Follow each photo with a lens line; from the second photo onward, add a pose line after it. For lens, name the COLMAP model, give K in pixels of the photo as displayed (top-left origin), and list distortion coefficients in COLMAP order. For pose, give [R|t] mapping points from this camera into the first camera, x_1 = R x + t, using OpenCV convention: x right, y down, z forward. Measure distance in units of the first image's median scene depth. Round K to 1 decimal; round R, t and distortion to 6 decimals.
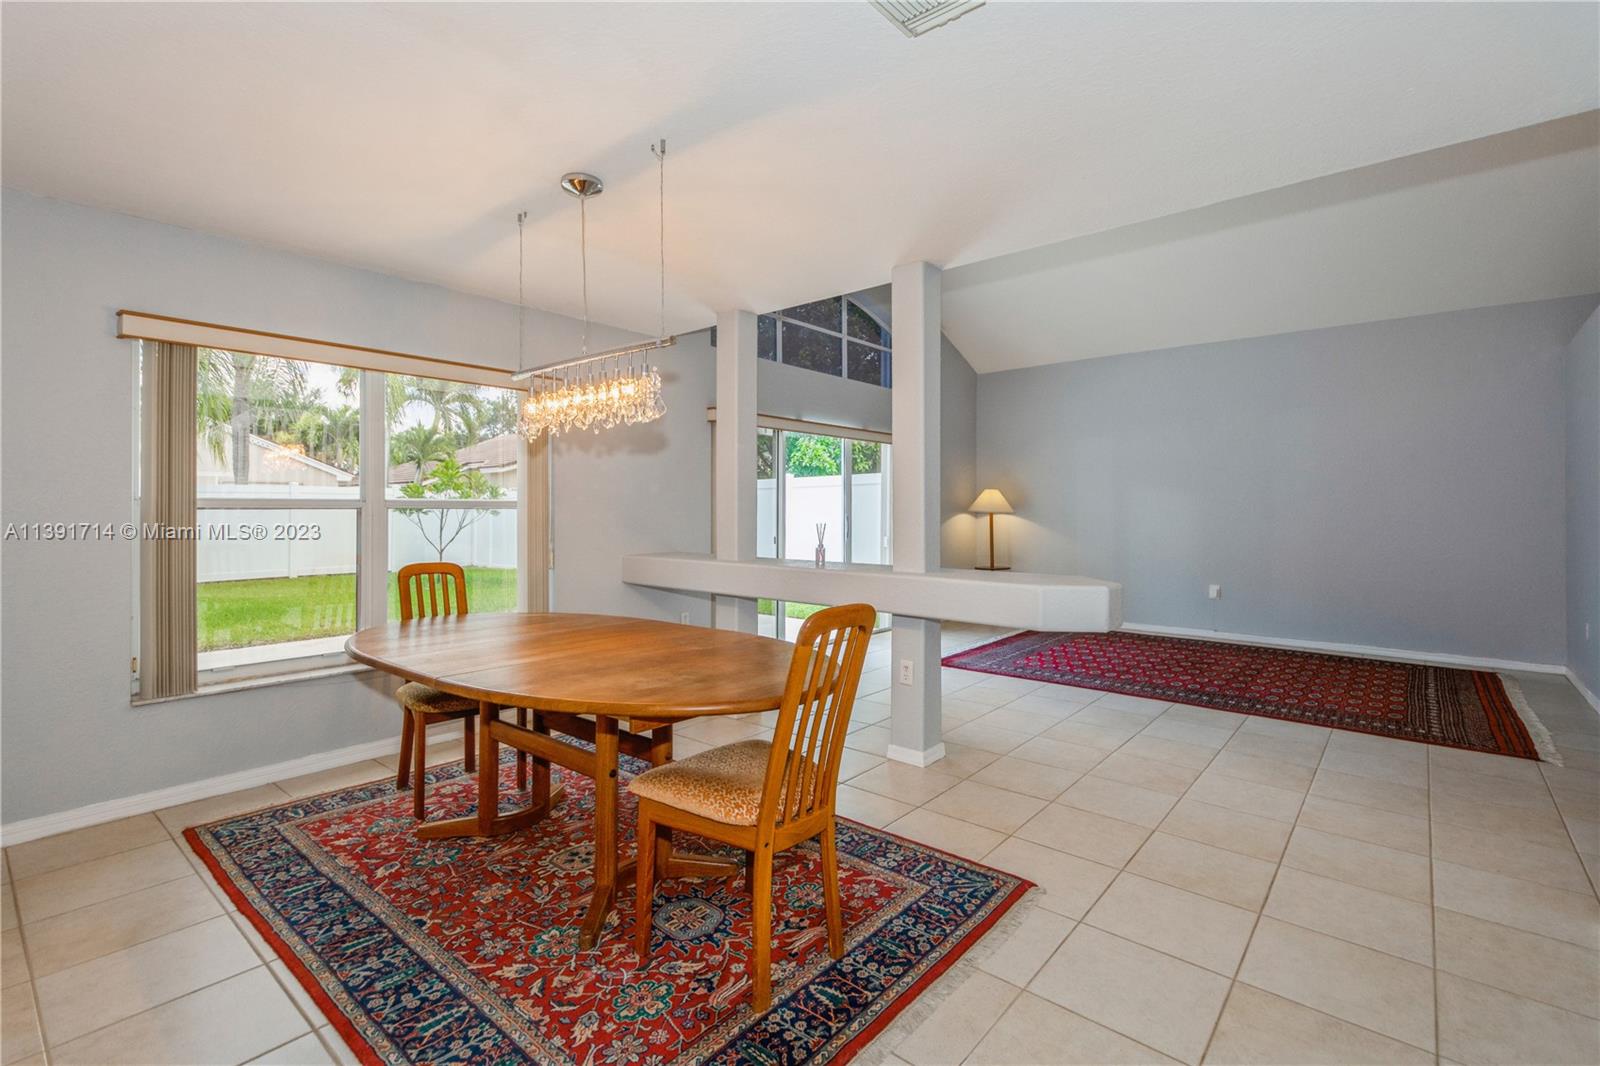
lens RADIAL K [[732.7, 0, 807.1], [0, 732.7, 489.6], [0, 0, 1]] dist [0.002477, -0.000467]
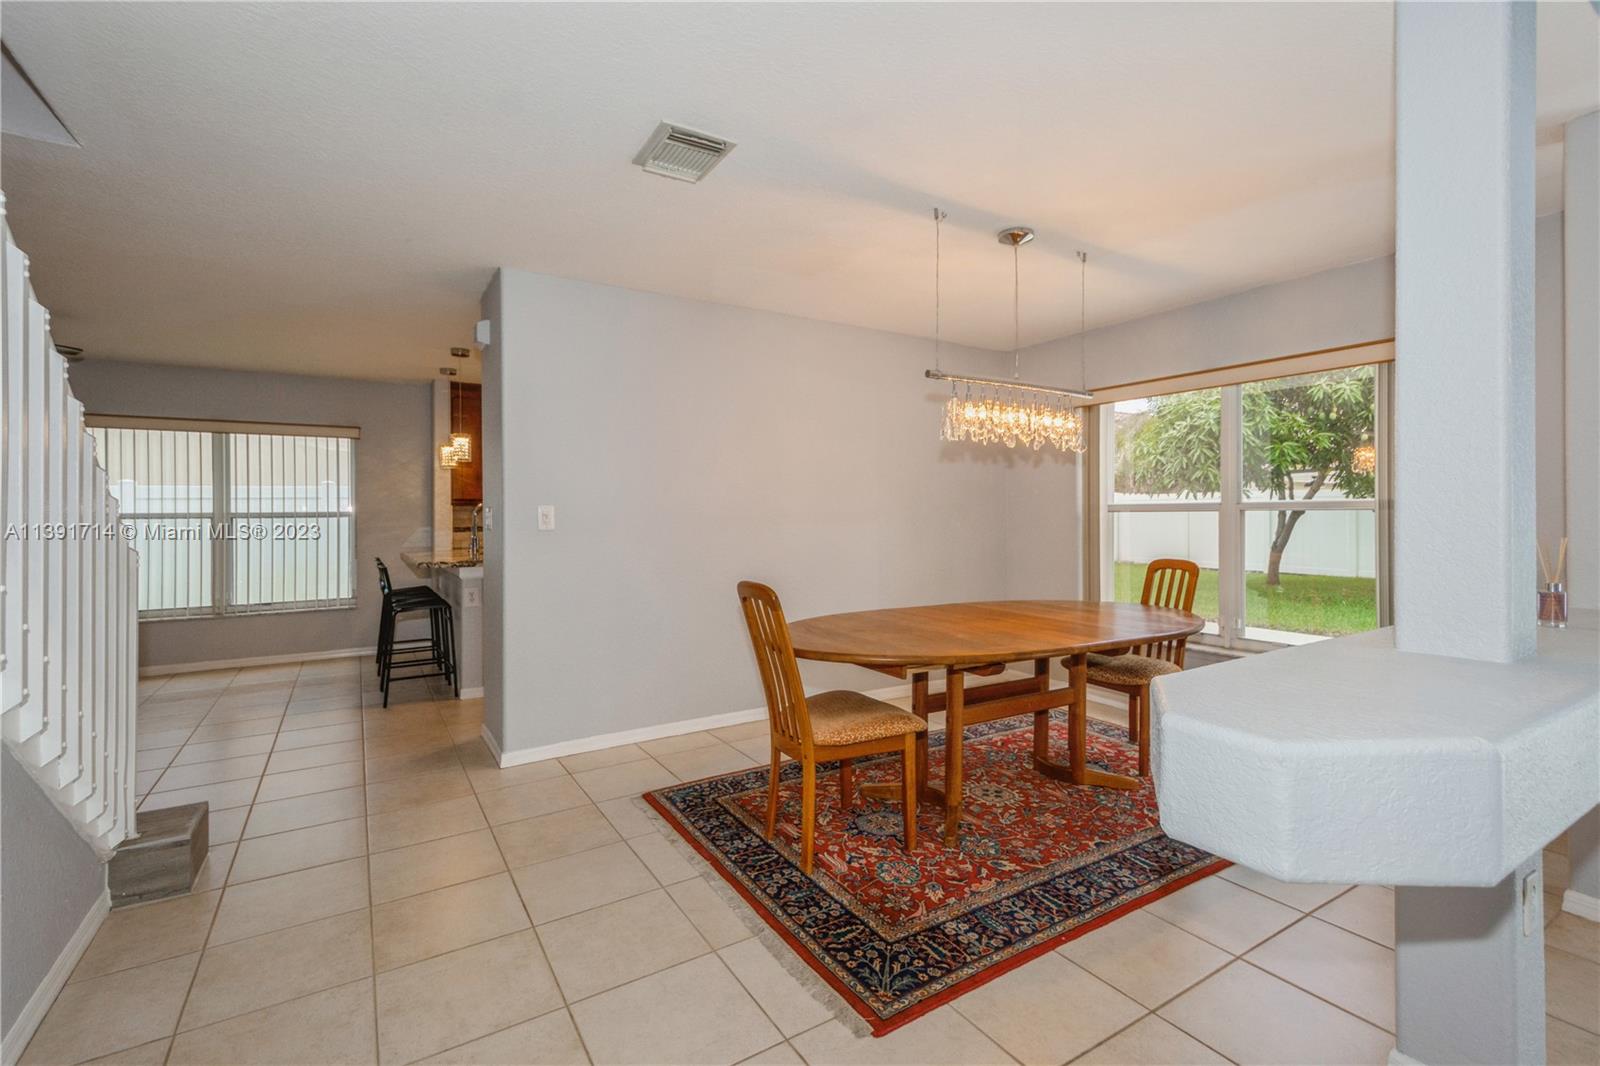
lens RADIAL K [[706.0, 0, 802.6], [0, 706.0, 511.6], [0, 0, 1]] dist [0.001618, 0.000162]
pose [[-0.310481, -0.001701, -0.950578, 1.000695], [0.031762, 0.999421, -0.012163, 0.032295], [0.950049, -0.033969, -0.310247, 1.170953]]
